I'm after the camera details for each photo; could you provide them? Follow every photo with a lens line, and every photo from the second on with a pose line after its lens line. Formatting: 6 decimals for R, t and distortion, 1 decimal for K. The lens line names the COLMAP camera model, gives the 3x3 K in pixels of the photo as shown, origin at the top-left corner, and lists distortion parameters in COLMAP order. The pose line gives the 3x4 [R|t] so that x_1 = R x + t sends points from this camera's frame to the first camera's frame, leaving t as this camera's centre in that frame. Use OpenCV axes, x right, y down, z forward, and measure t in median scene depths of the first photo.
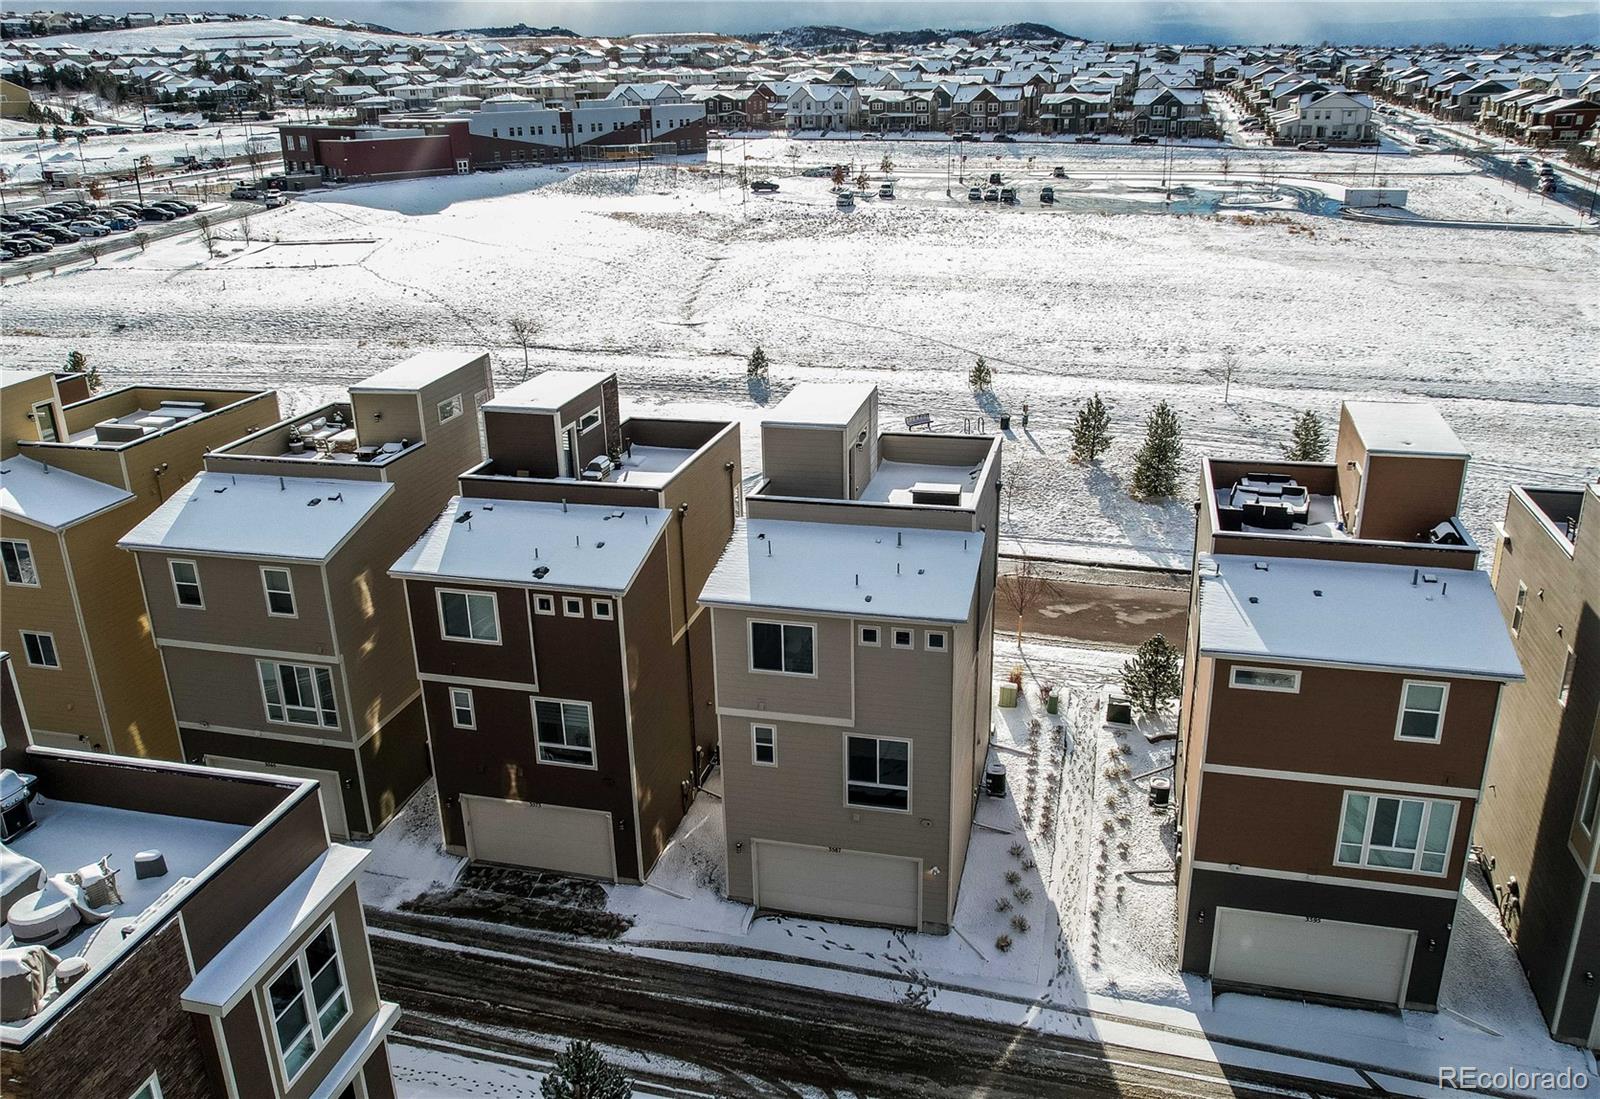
lens RADIAL K [[1212.1, 0, 865.1], [0, 1212.1, 541.6], [0, 0, 1]] dist [-0.028748, 0.003004]
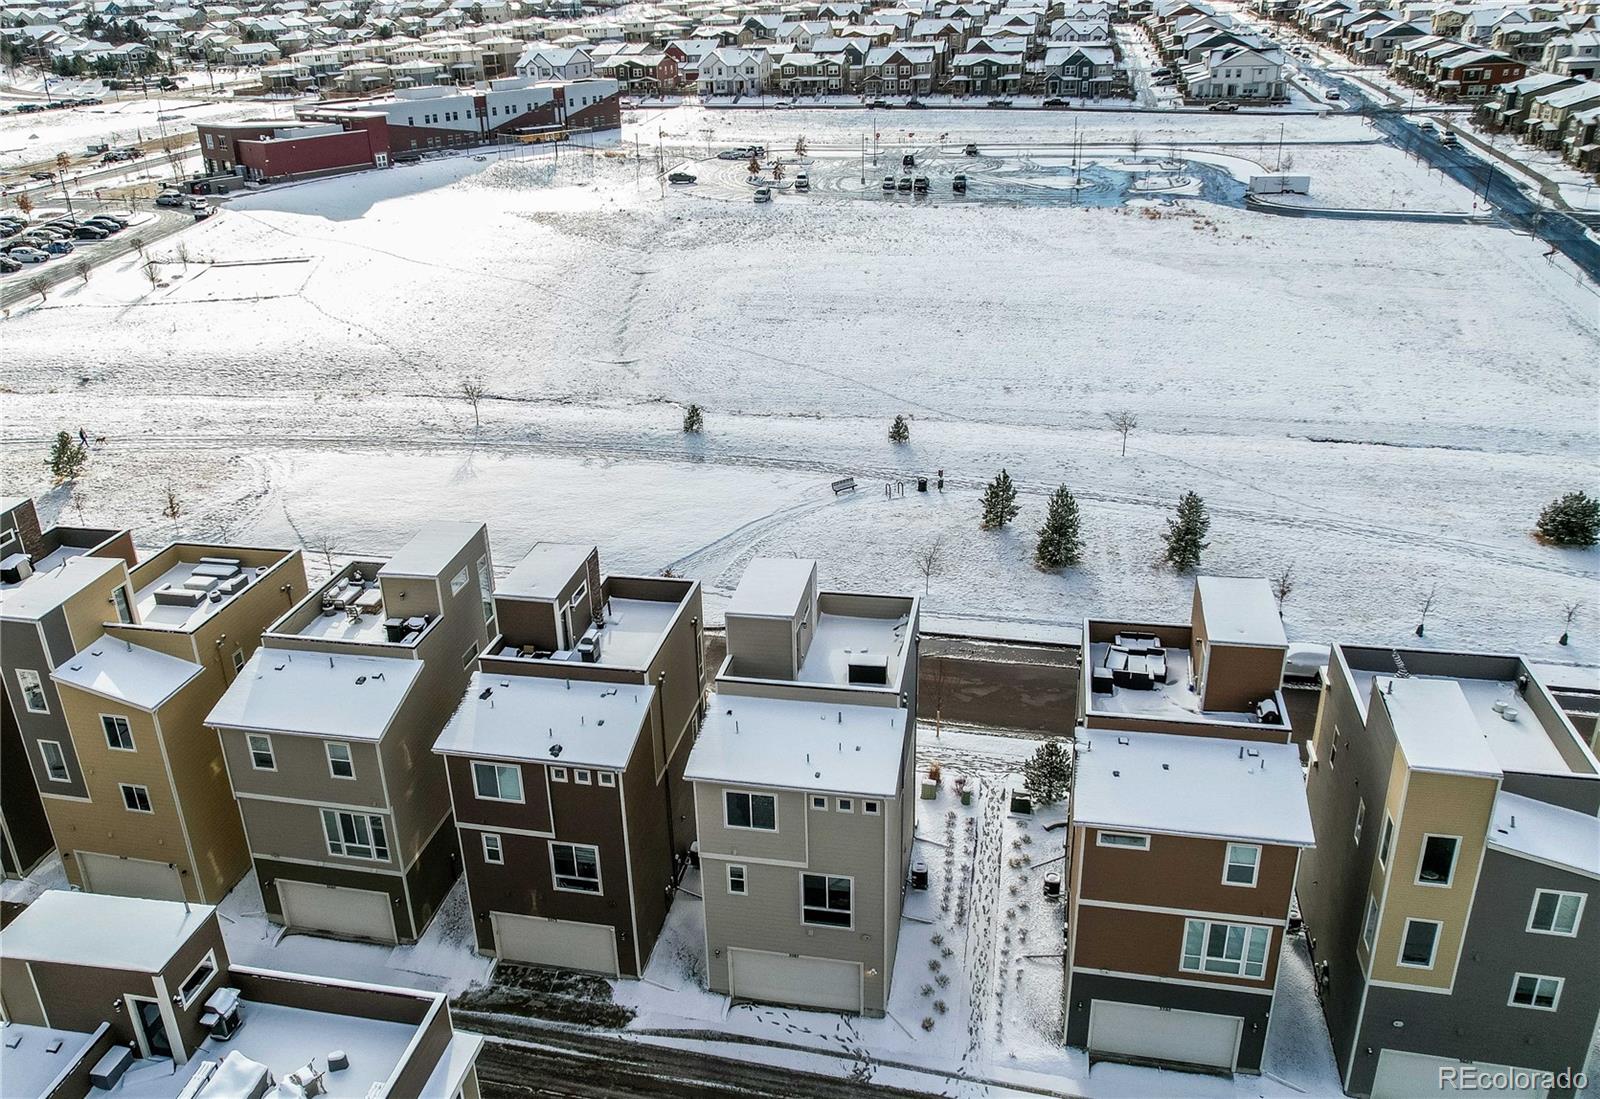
lens RADIAL K [[1220.6, 0, 800.0], [0, 1220.6, 549.5], [0, 0, 1]] dist [-0.034240, 0.009874]
pose [[0.999651, -0.023455, 0.012153, -0.017015], [0.022730, 0.998133, 0.056686, -0.171307], [-0.013460, -0.056390, 0.998318, -0.176837]]
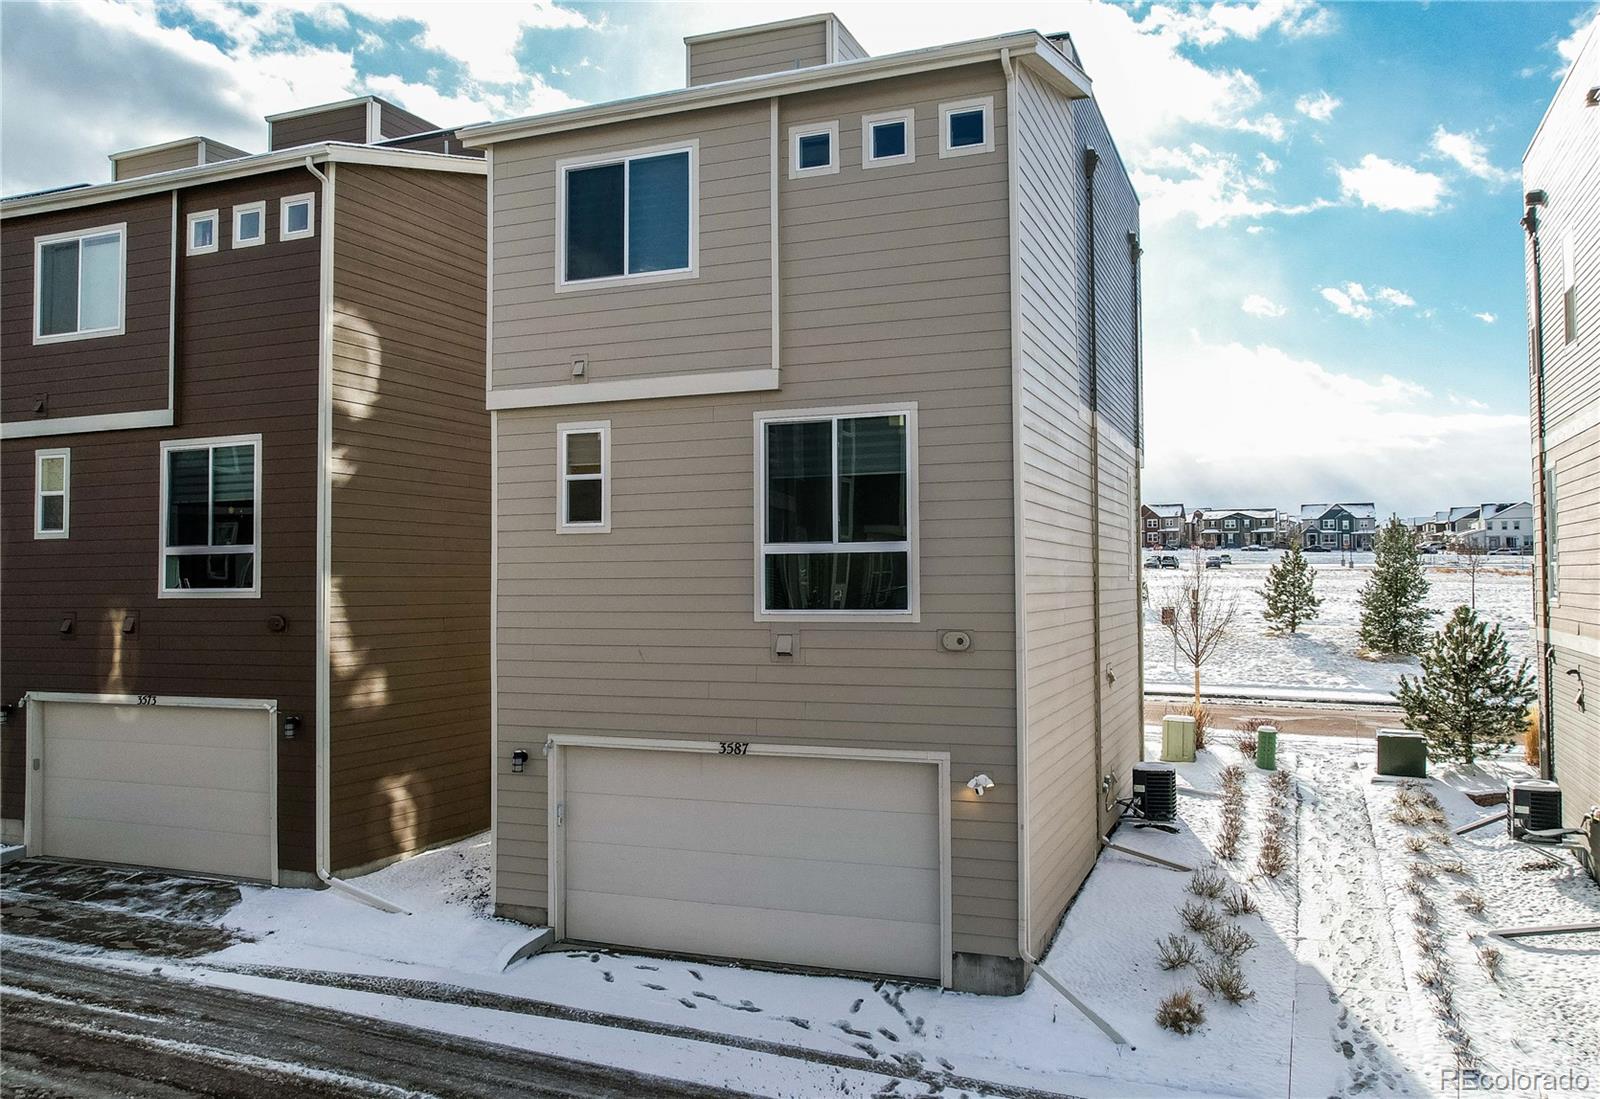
lens RADIAL K [[1226.8, 0, 849.3], [0, 1226.8, 546.2], [0, 0, 1]] dist [-0.028682, 0.005037]
pose [[0.989322, -0.008102, -0.145524, 0.050739], [-0.046142, 0.929687, -0.365448, 0.238534], [0.138253, 0.368260, 0.919386, 0.428154]]
